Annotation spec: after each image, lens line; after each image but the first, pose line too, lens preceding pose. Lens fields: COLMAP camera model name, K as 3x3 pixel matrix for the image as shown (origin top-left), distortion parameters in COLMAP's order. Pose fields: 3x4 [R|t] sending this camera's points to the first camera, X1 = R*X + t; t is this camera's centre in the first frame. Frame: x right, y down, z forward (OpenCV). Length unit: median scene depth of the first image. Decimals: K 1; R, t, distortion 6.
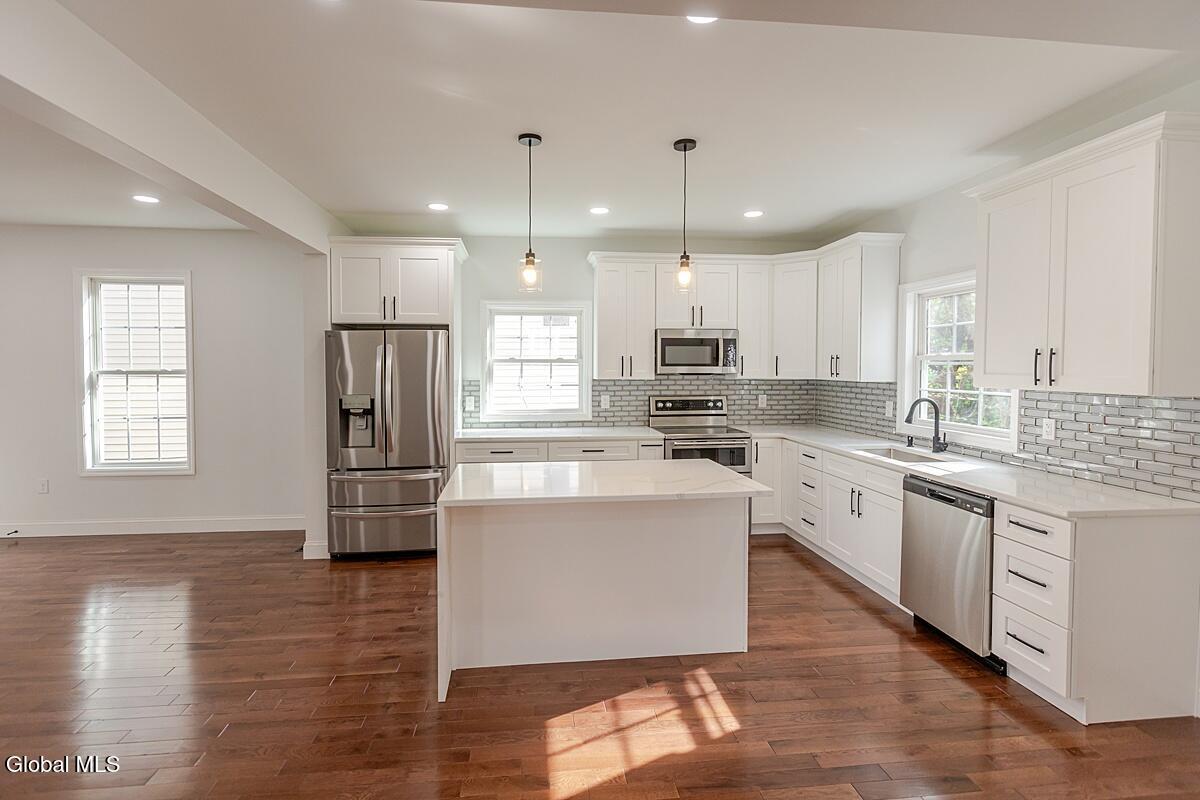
lens RADIAL K [[556.9, 0, 582.6], [0, 556.9, 377.0], [0, 0, 1]] dist [0.002992, 0.000659]
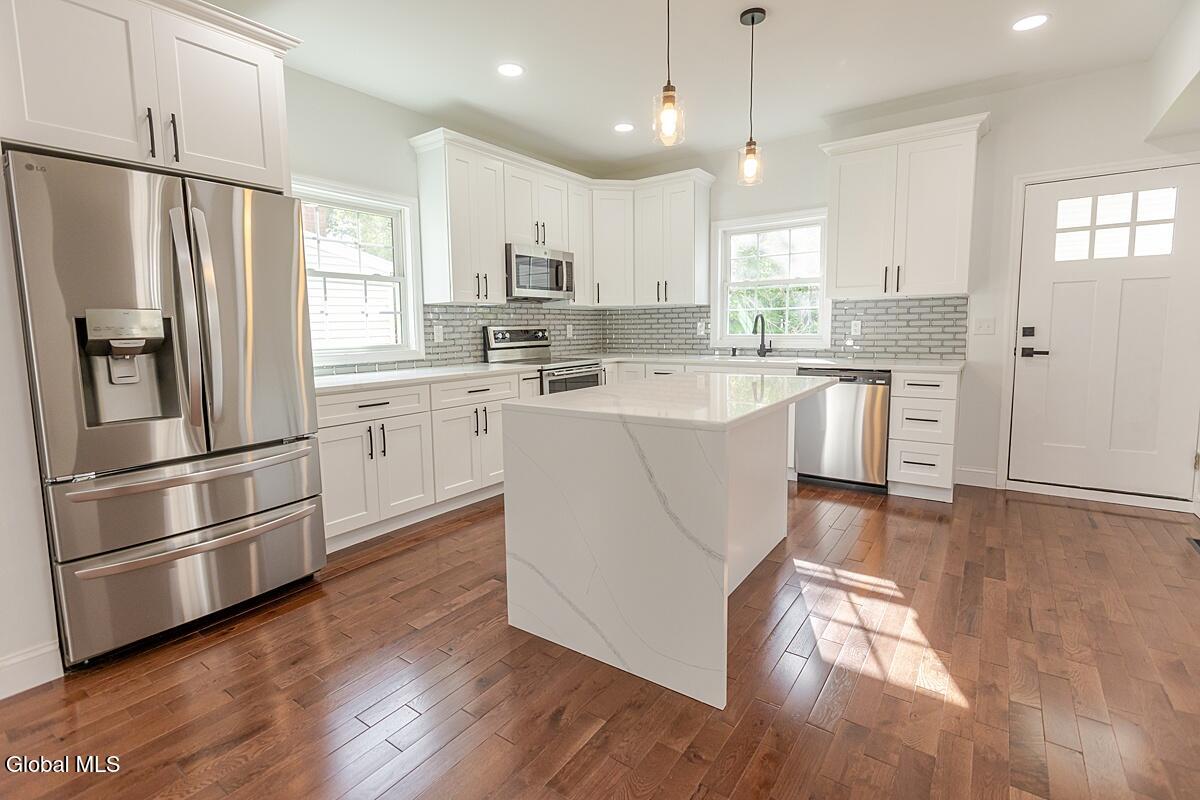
lens RADIAL K [[556.6, 0, 600.8], [0, 556.6, 382.2], [0, 0, 1]] dist [0.002528, 0.000113]
pose [[0.661079, -0.084395, 0.745555, -0.434964], [0.030500, 0.995855, 0.085684, 0.057065], [-0.749696, -0.033904, 0.660913, 0.344717]]
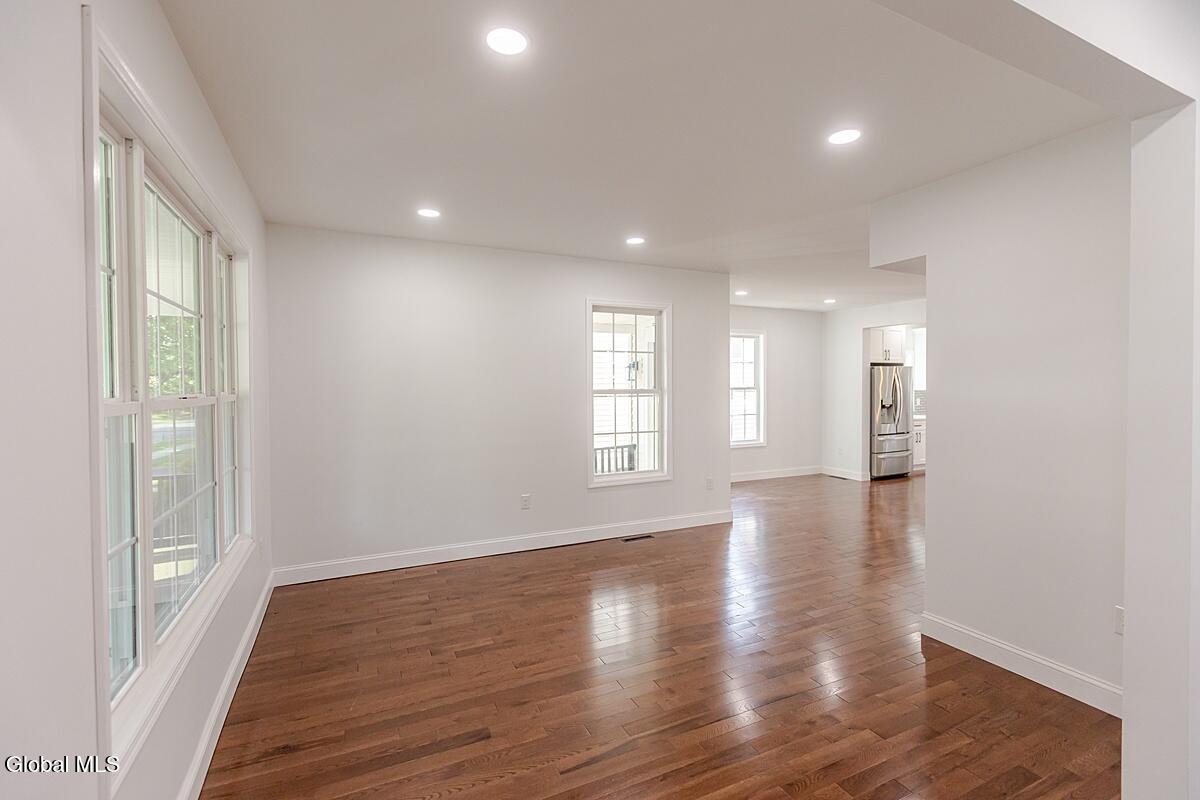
lens RADIAL K [[533.2, 0, 606.1], [0, 533.2, 392.5], [0, 0, 1]] dist [0.000449, -0.000082]
pose [[0.940285, -0.009243, 0.340261, -1.799465], [0.012728, 0.999887, -0.008010, 0.013551], [-0.340149, 0.011863, 0.940297, -0.433296]]
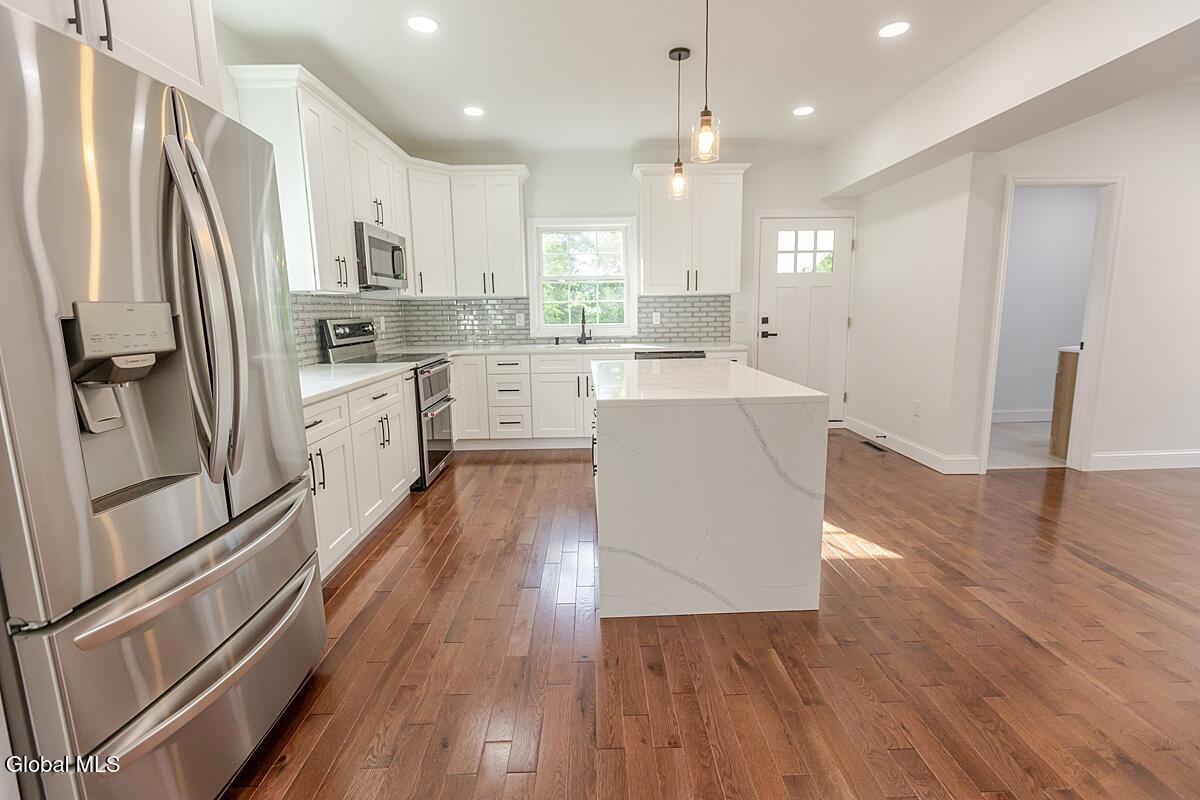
lens RADIAL K [[533.2, 0, 606.1], [0, 533.2, 392.5], [0, 0, 1]] dist [0.000449, -0.000082]
pose [[0.073978, -0.155841, 0.985008, -0.571394], [0.035663, 0.987496, 0.153556, 0.038243], [-0.996622, 0.023768, 0.078610, 0.658546]]
